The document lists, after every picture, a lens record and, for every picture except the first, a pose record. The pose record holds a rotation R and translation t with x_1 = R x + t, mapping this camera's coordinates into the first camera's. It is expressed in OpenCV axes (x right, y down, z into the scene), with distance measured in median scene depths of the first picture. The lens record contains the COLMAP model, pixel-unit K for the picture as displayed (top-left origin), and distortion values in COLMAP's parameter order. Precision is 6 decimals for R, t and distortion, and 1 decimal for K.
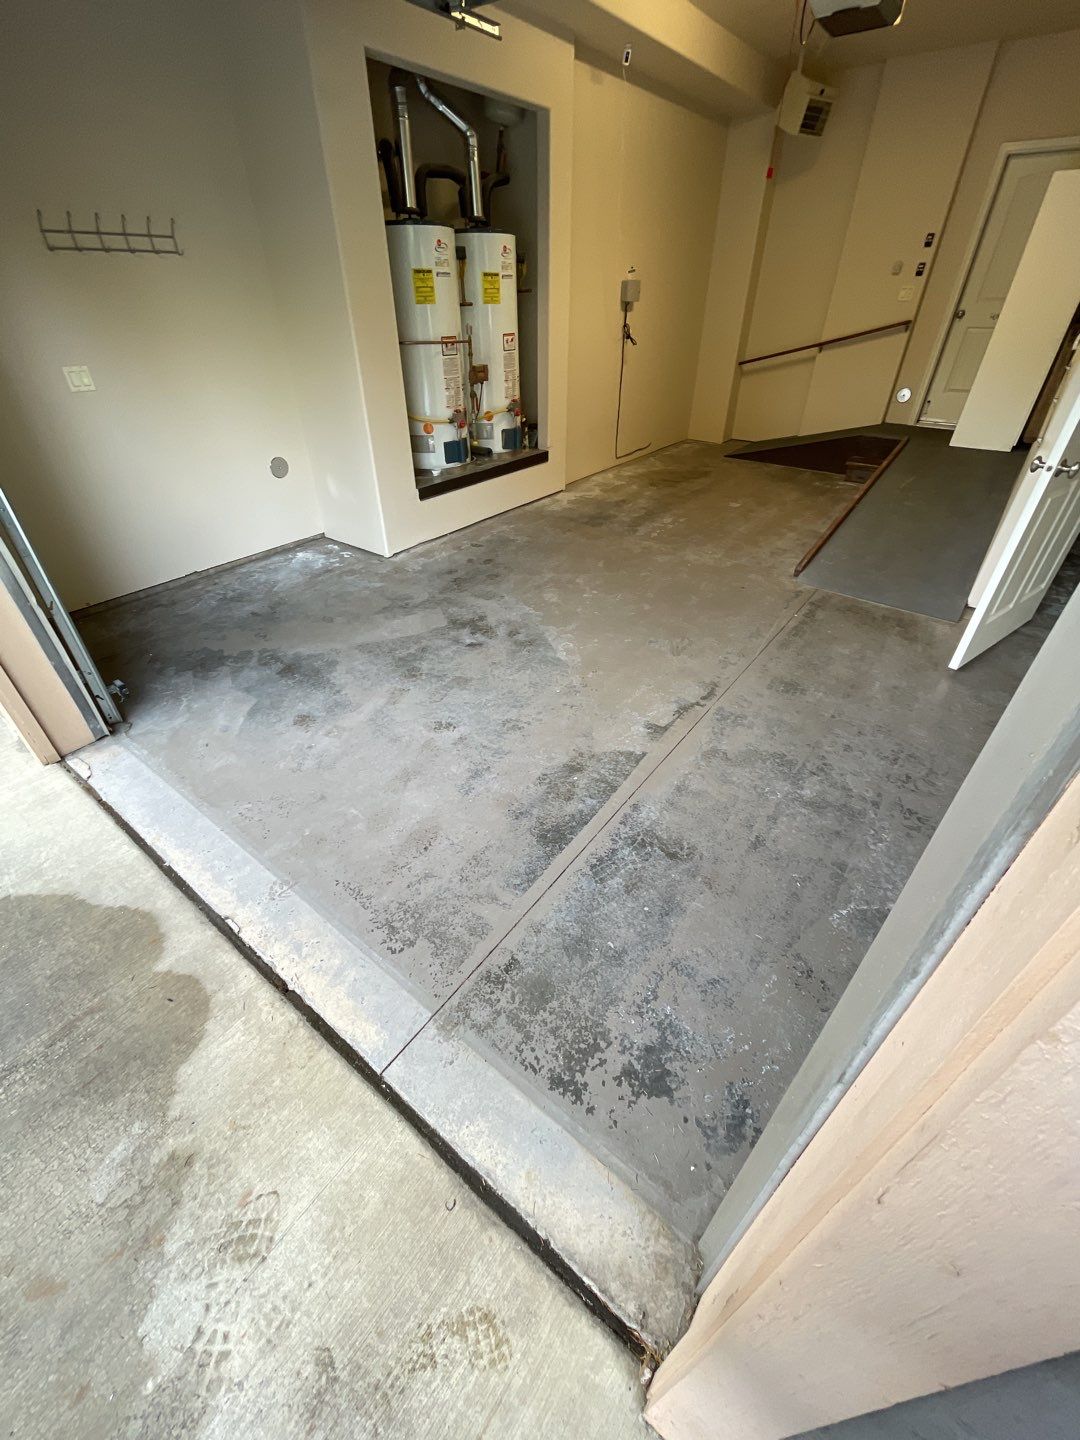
lens RADIAL K [[577.1, 0, 542.3], [0, 577.1, 717.9], [0, 0, 1]] dist [-0.004727, 0.002831]
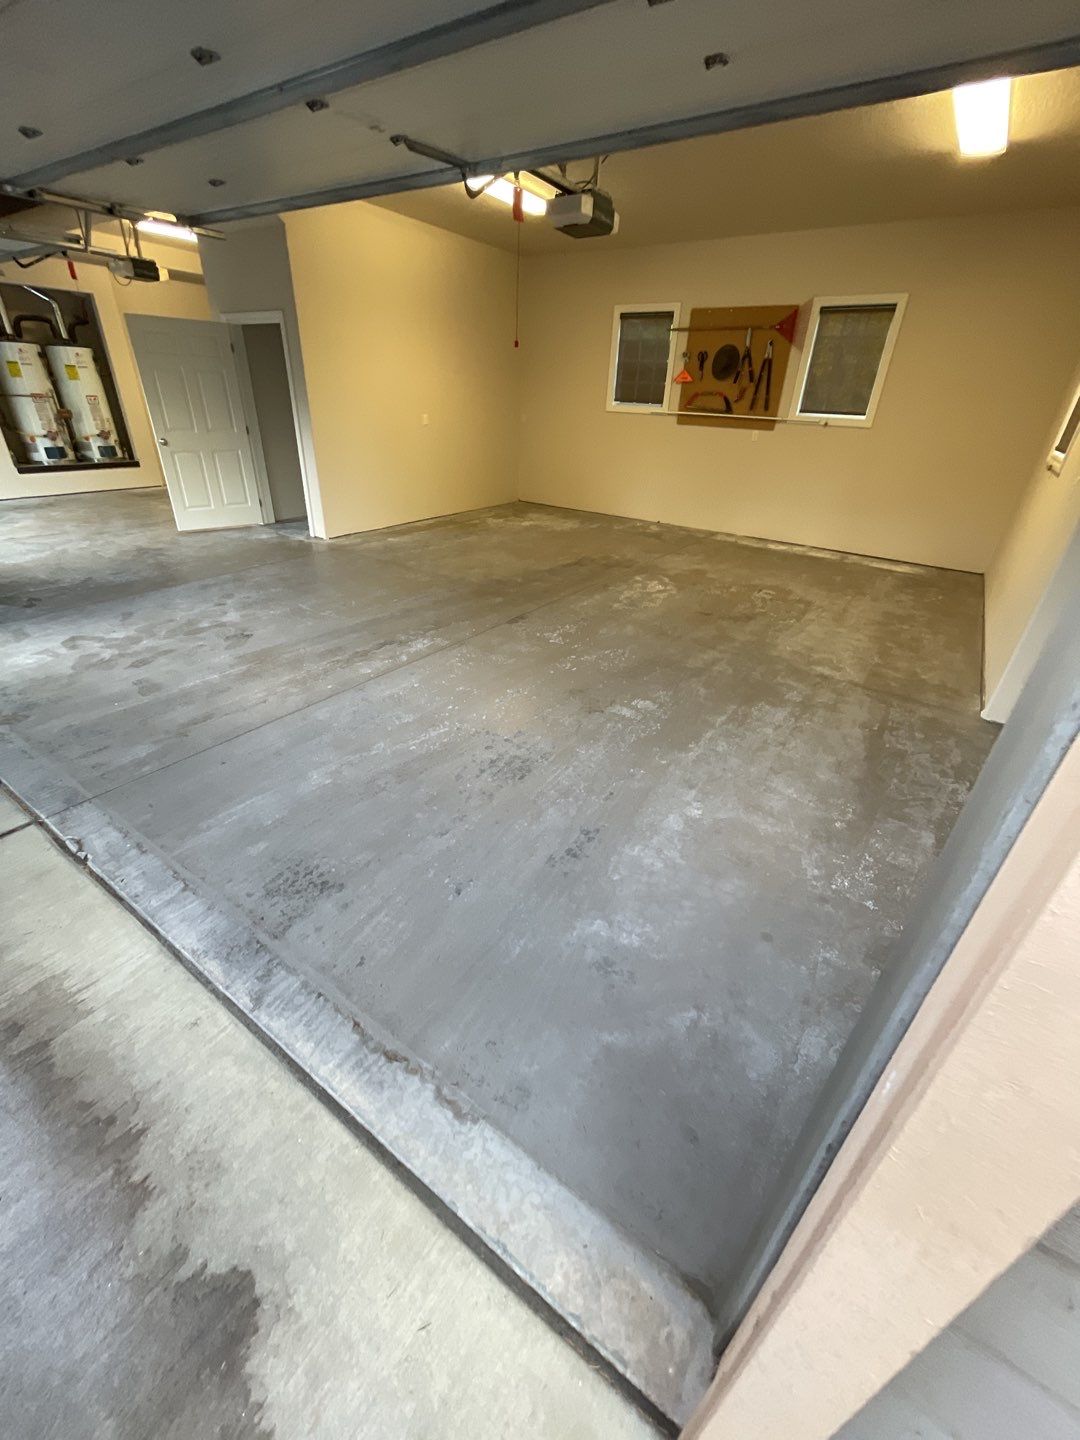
lens RADIAL K [[577.1, 0, 537.2], [0, 577.1, 713.4], [0, 0, 1]] dist [-0.004727, 0.002831]
pose [[0.998042, 0.015717, 0.060532, 1.834568], [-0.007531, 0.991067, -0.133155, 0.868818], [-0.062084, 0.132438, 0.989245, -1.191797]]
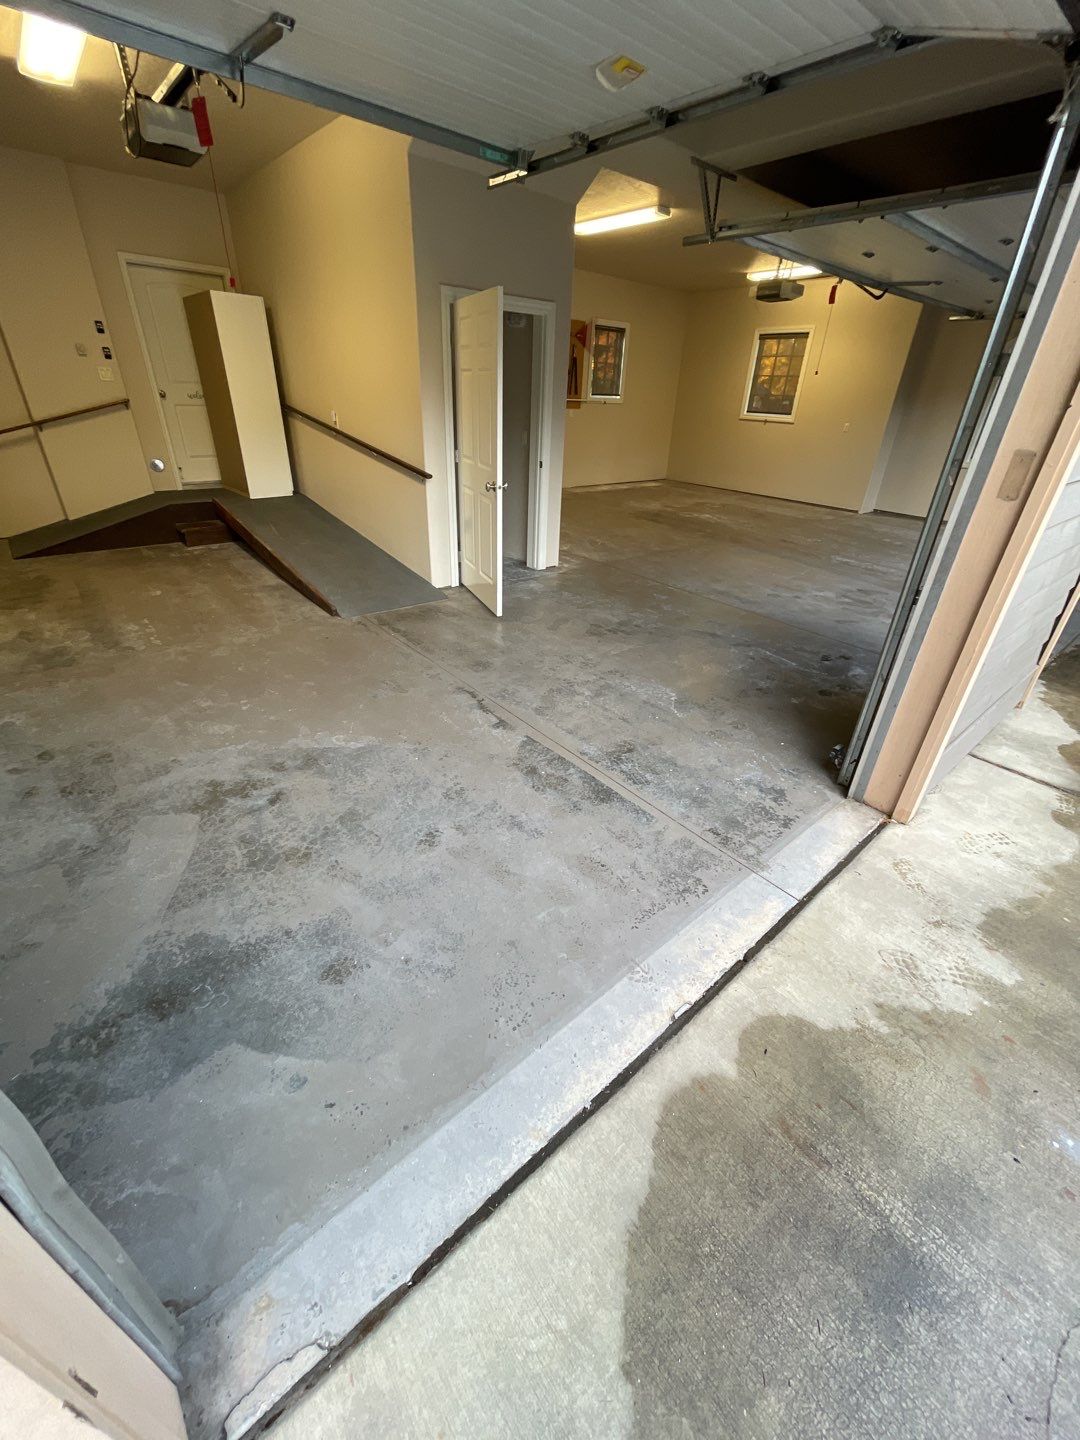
lens RADIAL K [[577.1, 0, 537.6], [0, 577.1, 722.7], [0, 0, 1]] dist [-0.004727, 0.002831]
pose [[0.211753, -0.479793, 0.851445, -0.899187], [0.545922, 0.780681, 0.304148, -0.341108], [-0.810636, 0.400418, 0.427241, 0.444580]]
